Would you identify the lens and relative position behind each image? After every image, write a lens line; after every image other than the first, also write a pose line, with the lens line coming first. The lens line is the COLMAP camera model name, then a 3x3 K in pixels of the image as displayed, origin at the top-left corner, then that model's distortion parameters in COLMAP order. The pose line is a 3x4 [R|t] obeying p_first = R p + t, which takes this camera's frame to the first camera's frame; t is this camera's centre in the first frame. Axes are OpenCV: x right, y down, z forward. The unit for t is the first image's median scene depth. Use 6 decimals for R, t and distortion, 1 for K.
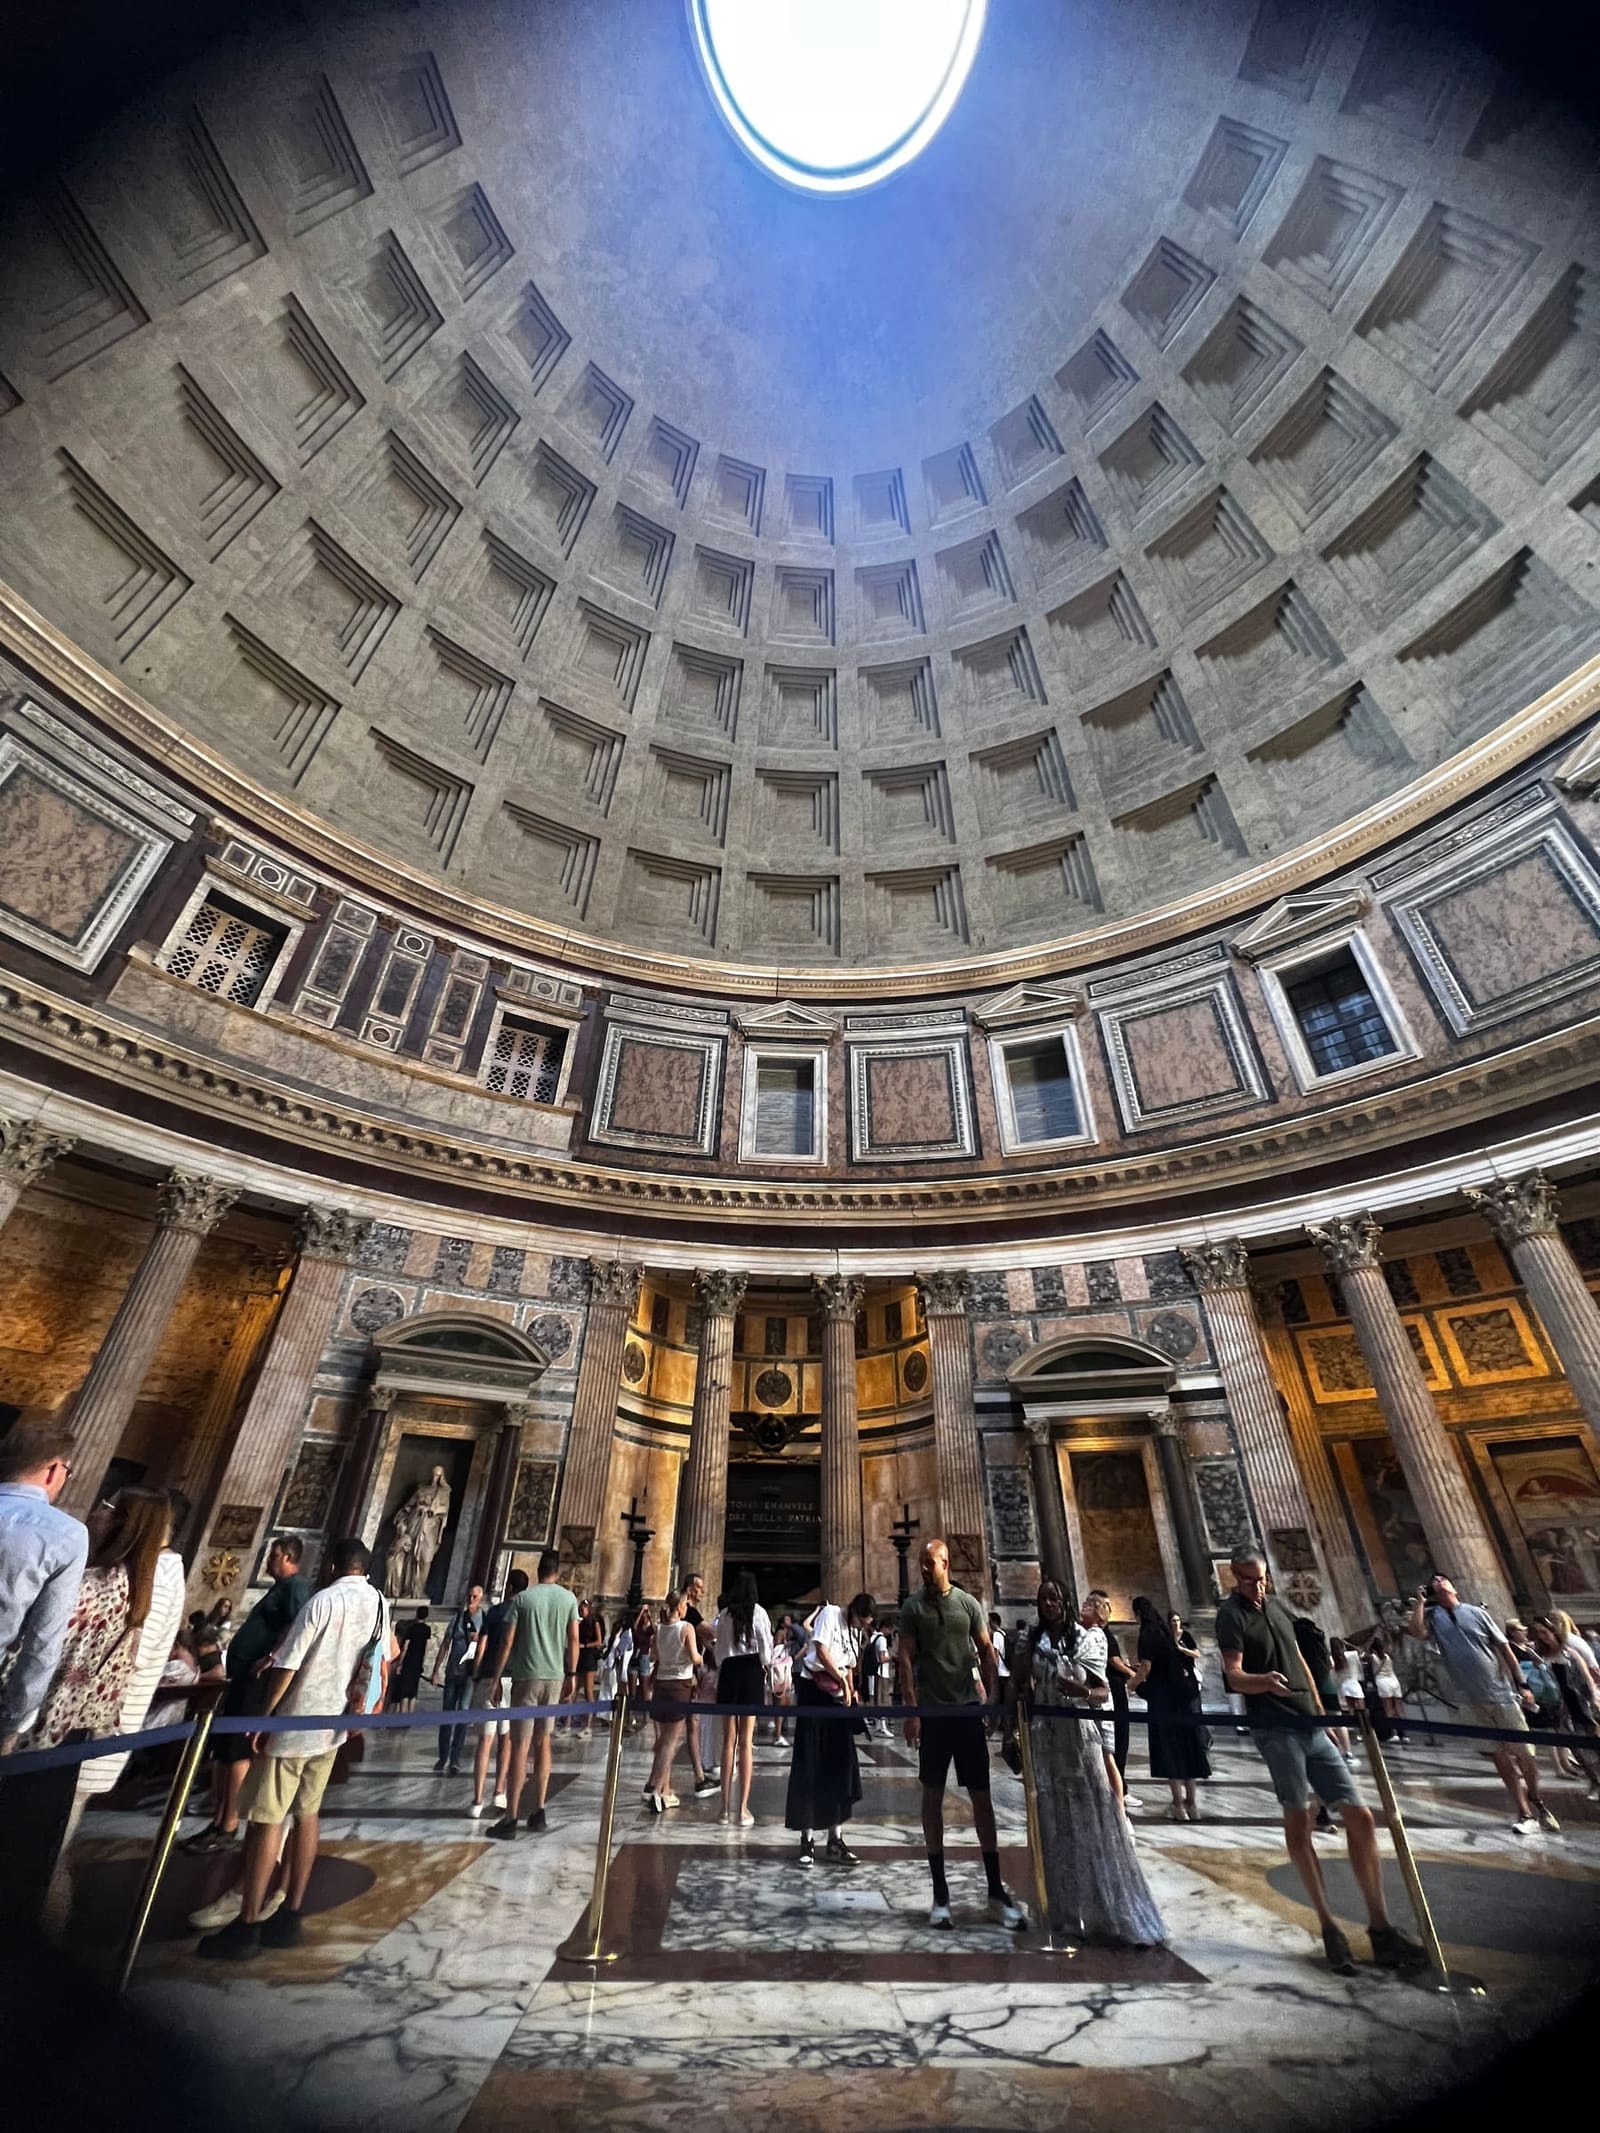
lens RADIAL K [[854.7, 0, 796.5], [0, 854.7, 1062.8], [0, 0, 1]] dist [-0.000783, 0.000046]
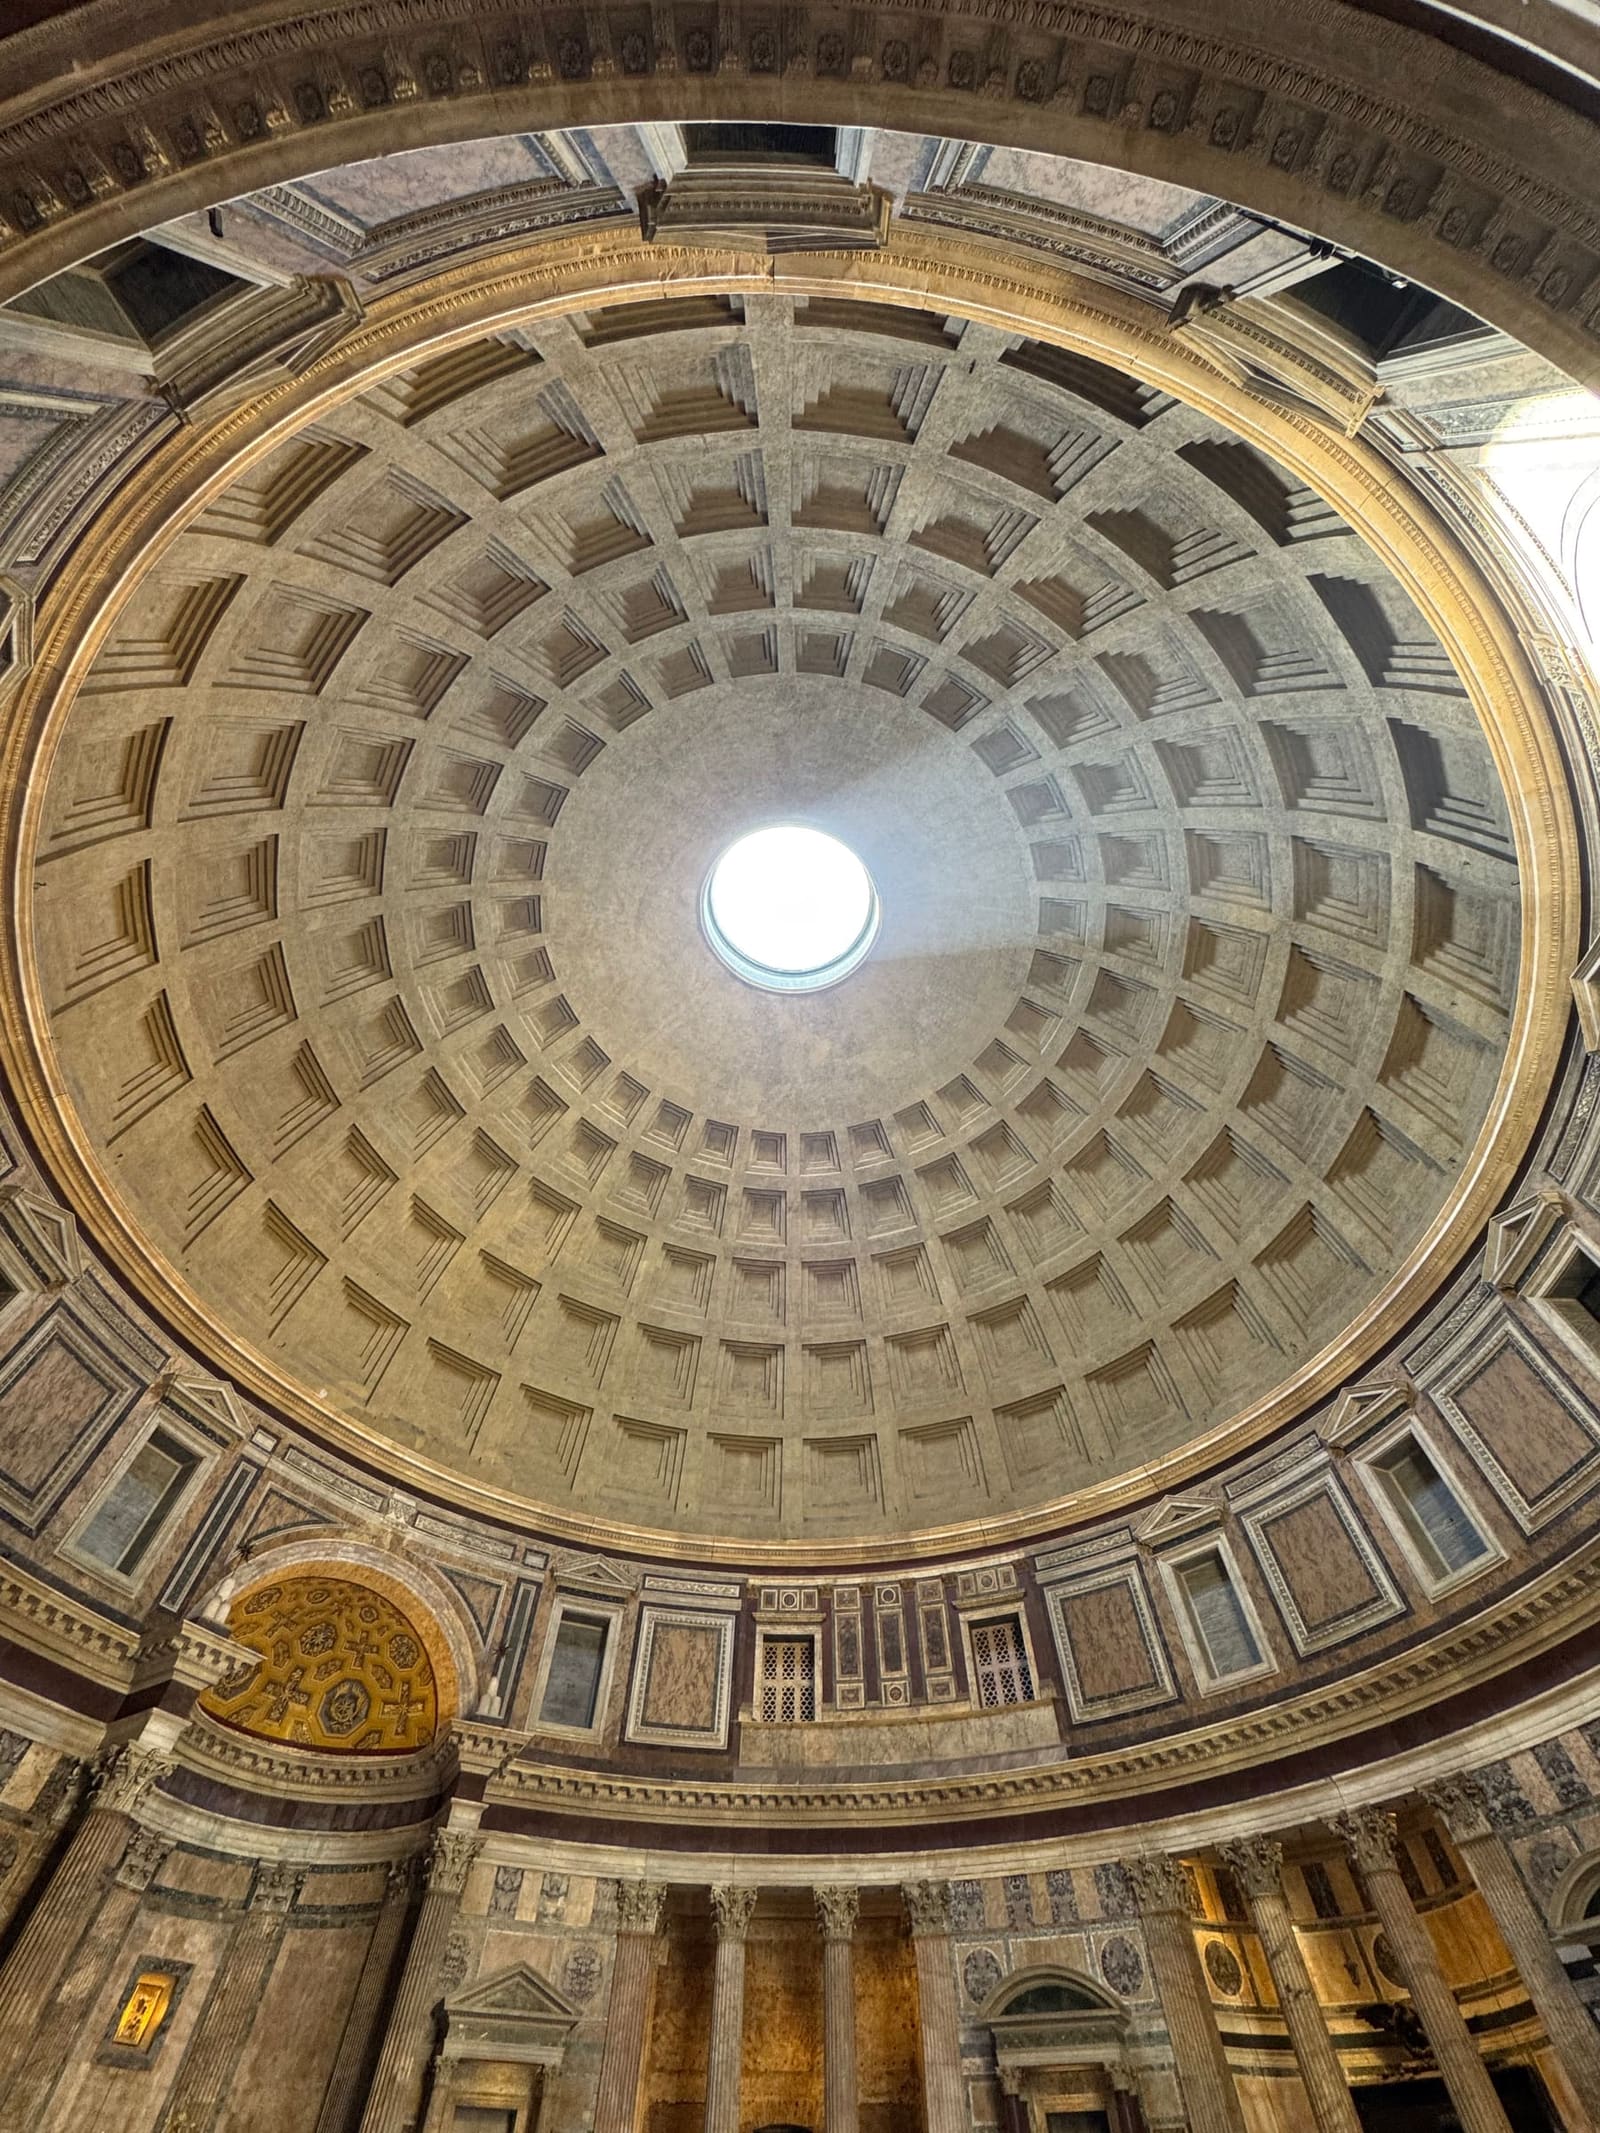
lens RADIAL K [[849.2, 0, 800.0], [0, 849.2, 1066.5], [0, 0, 1]] dist [-0.004281, 0.000443]
pose [[0.665625, -0.628581, -0.402281, 0.562402], [0.424695, 0.762295, -0.488406, -0.196197], [0.613659, 0.154249, 0.774357, -0.268611]]
